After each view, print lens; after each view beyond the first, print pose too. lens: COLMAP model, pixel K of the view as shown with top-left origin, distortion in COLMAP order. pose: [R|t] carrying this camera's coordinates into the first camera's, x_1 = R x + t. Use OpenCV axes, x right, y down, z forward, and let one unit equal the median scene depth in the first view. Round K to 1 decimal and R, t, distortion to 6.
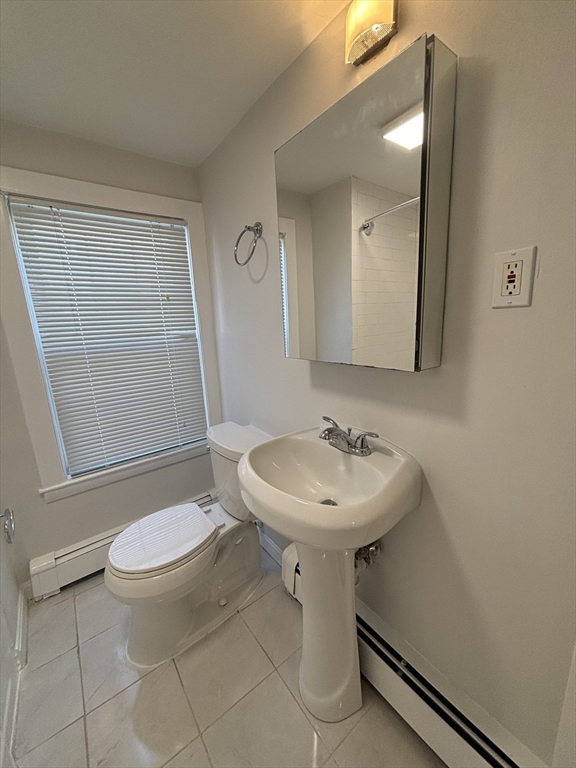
lens RADIAL K [[309.4, 0, 292.0], [0, 309.4, 383.9], [0, 0, 1]] dist [-0.002544, -0.000432]
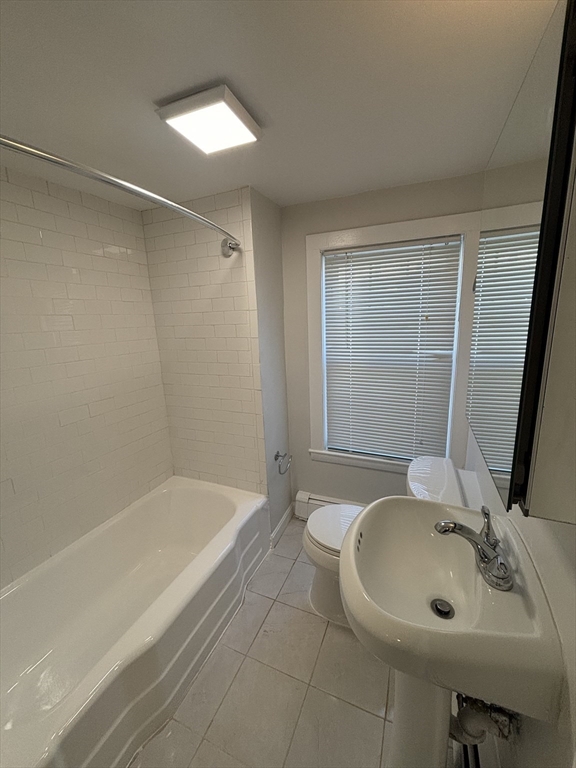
lens RADIAL K [[309.4, 0, 290.3], [0, 309.4, 384.6], [0, 0, 1]] dist [-0.002544, -0.000432]
pose [[0.489800, 0.207762, -0.846718, 0.281724], [-0.176200, 0.974739, 0.137248, -0.125699], [0.853844, 0.081968, 0.514035, 0.115742]]
